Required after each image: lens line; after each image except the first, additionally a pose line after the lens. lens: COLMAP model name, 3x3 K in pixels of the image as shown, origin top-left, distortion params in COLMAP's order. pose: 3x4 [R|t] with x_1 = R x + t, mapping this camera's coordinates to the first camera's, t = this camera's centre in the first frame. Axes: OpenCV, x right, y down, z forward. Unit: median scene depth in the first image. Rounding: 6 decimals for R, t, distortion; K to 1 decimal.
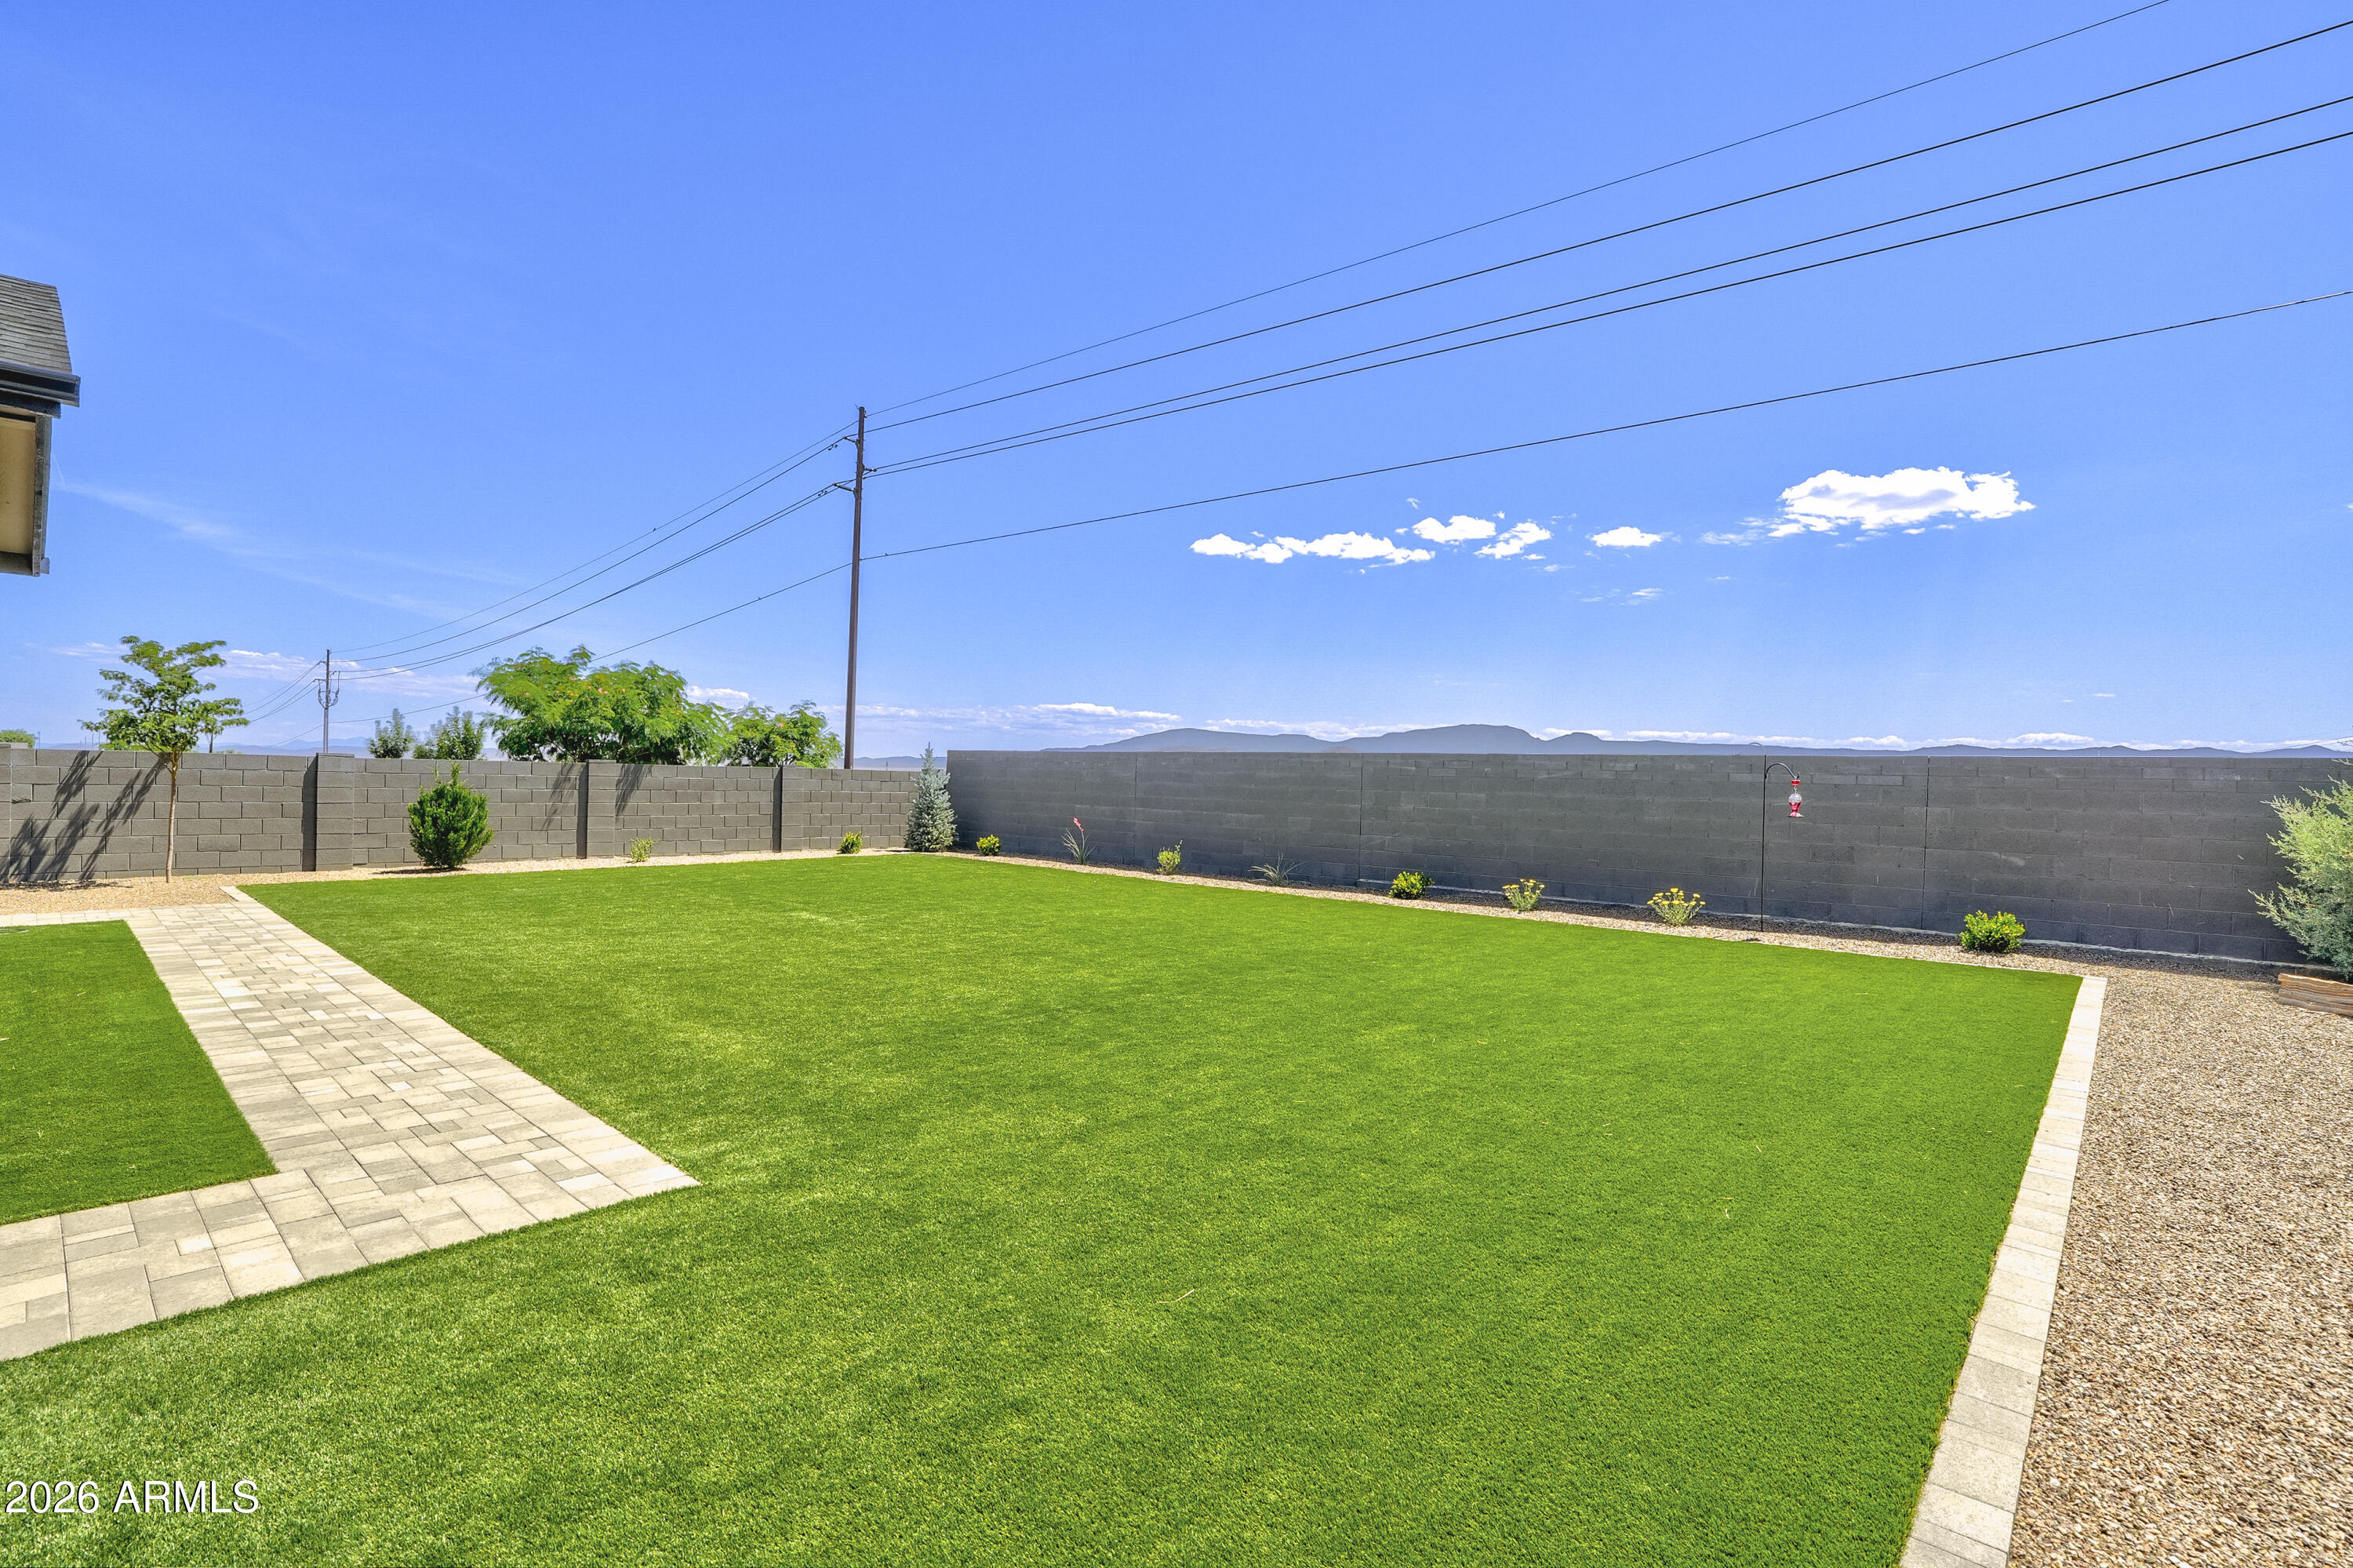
lens RADIAL K [[1113.4, 0, 1167.2], [0, 1113.4, 782.0], [0, 0, 1]] dist [-0.060120, 0.019797]
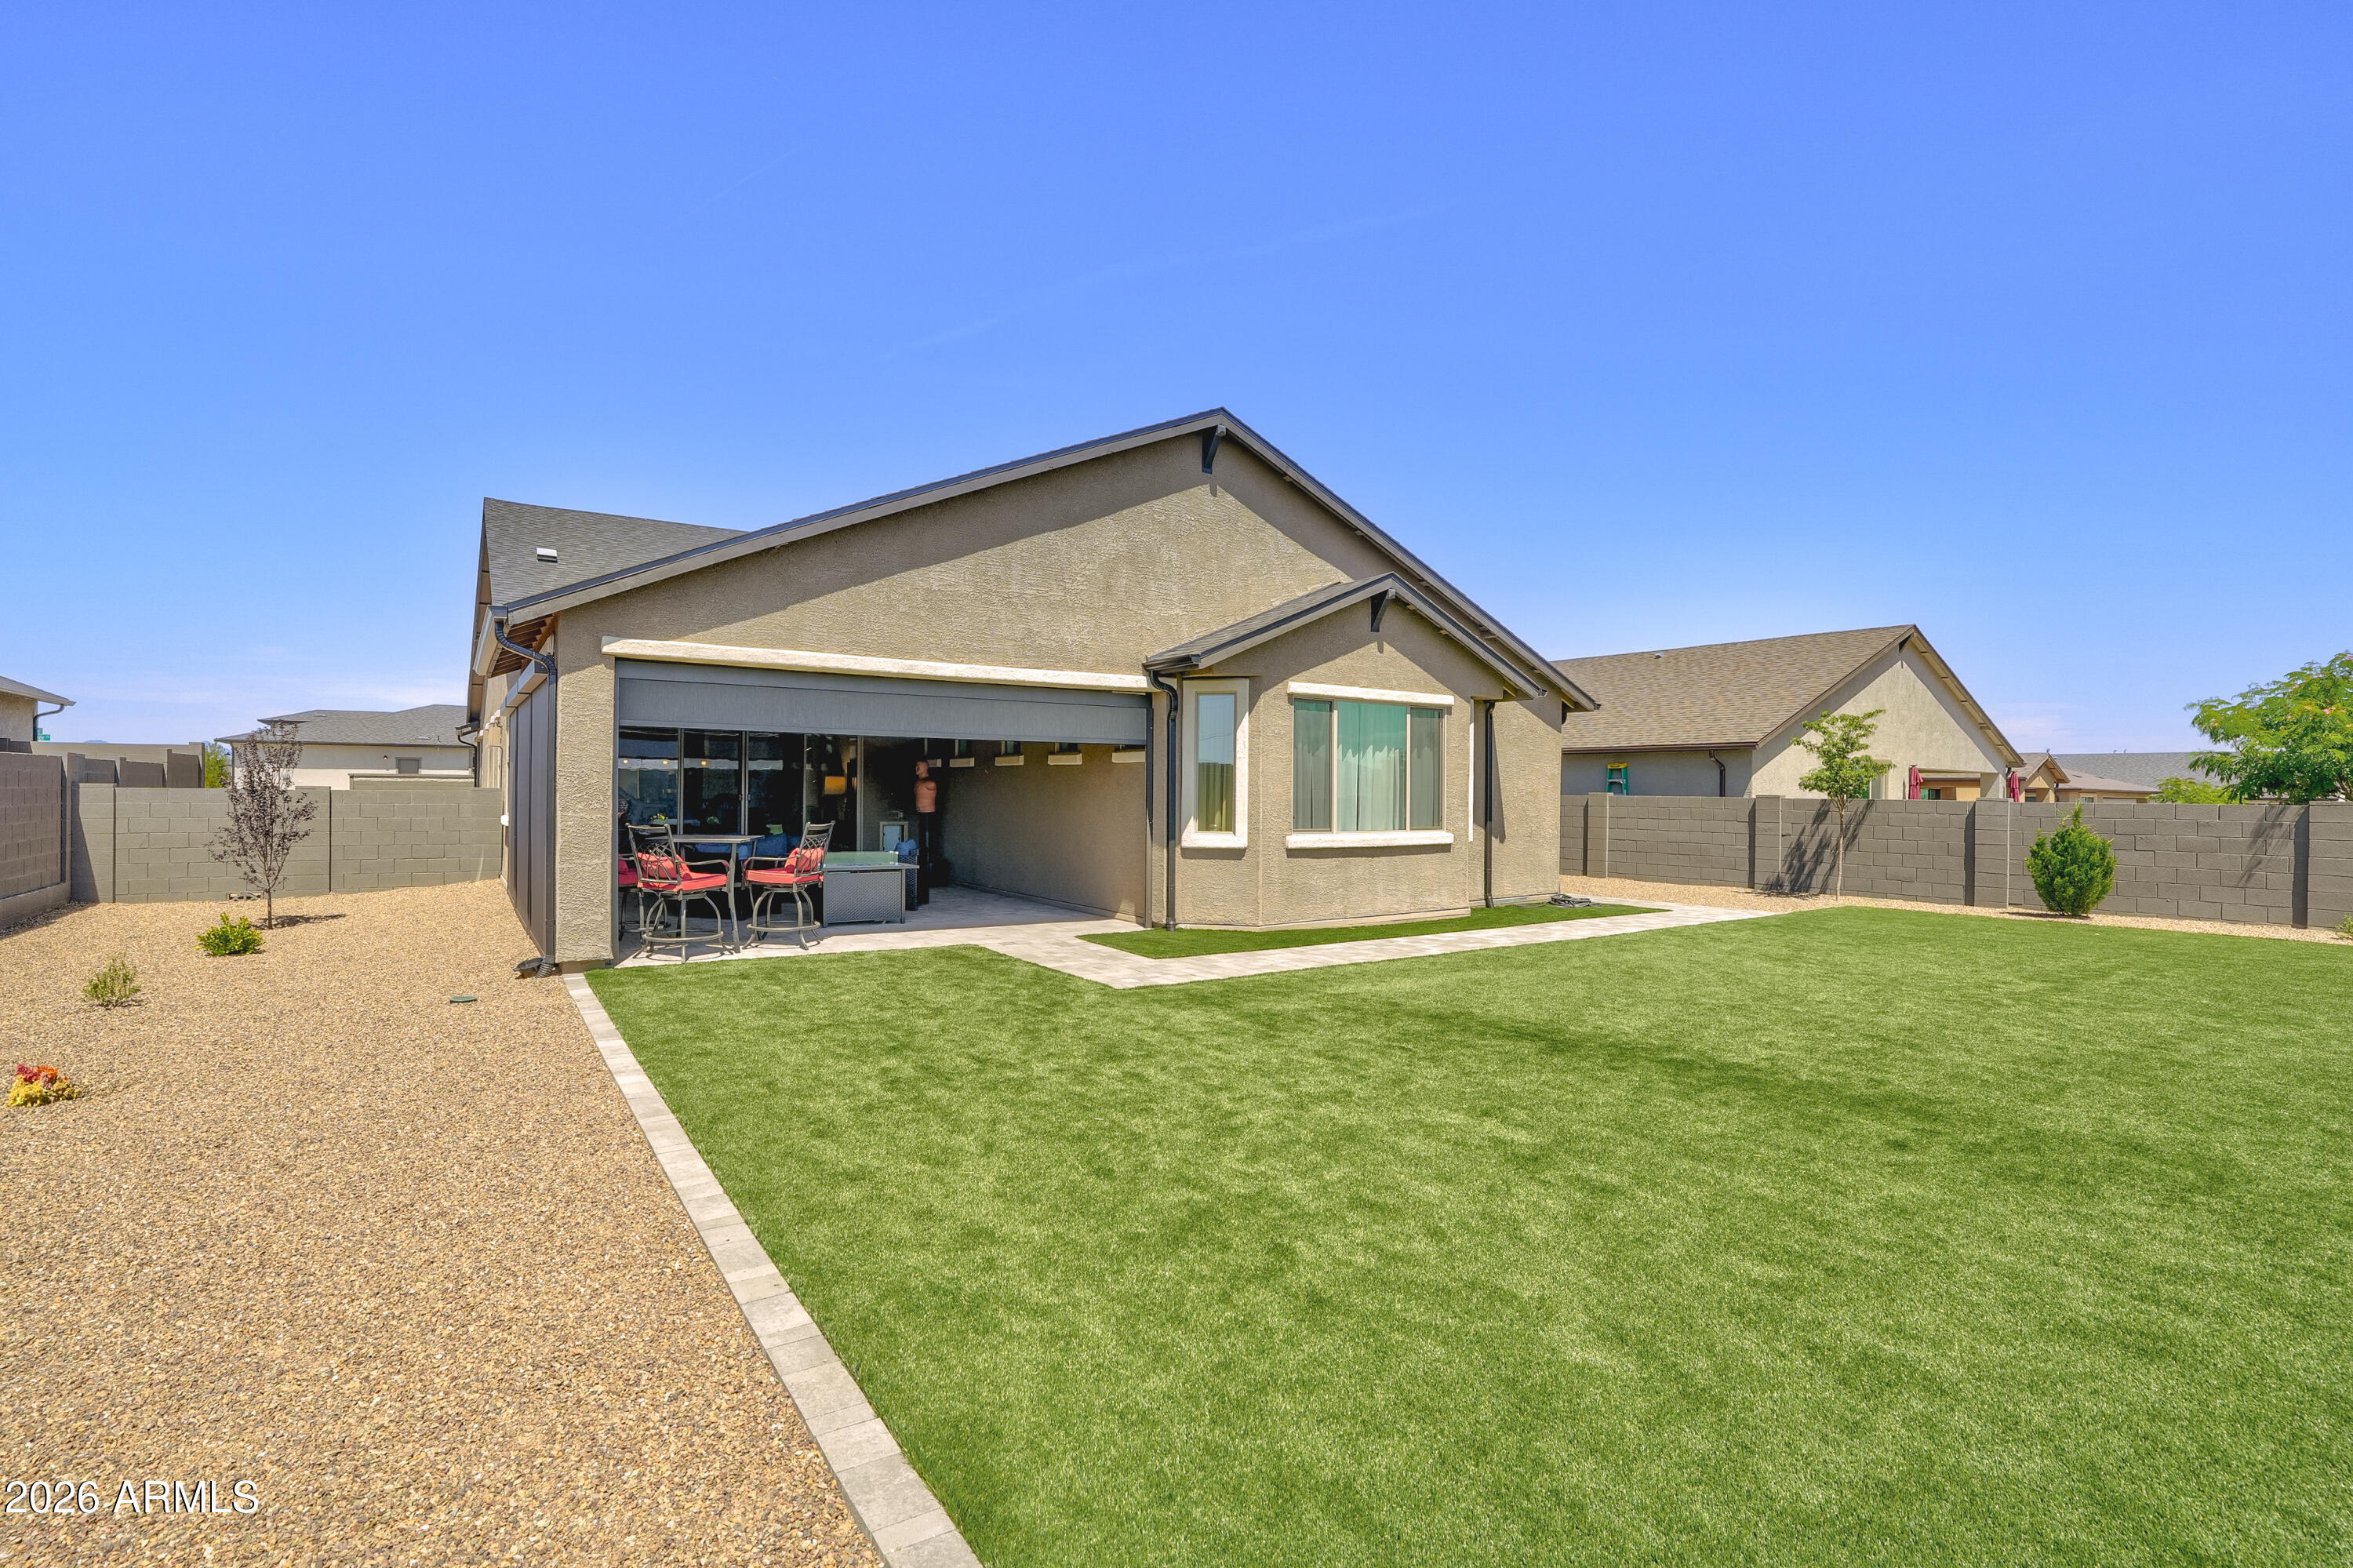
lens RADIAL K [[1113.4, 0, 1165.5], [0, 1113.4, 782.2], [0, 0, 1]] dist [-0.060120, 0.019797]
pose [[-0.253640, -0.029925, -0.966836, 0.474805], [-0.015739, 0.999517, -0.026807, -0.001119], [0.967171, 0.008418, -0.253988, 0.459408]]
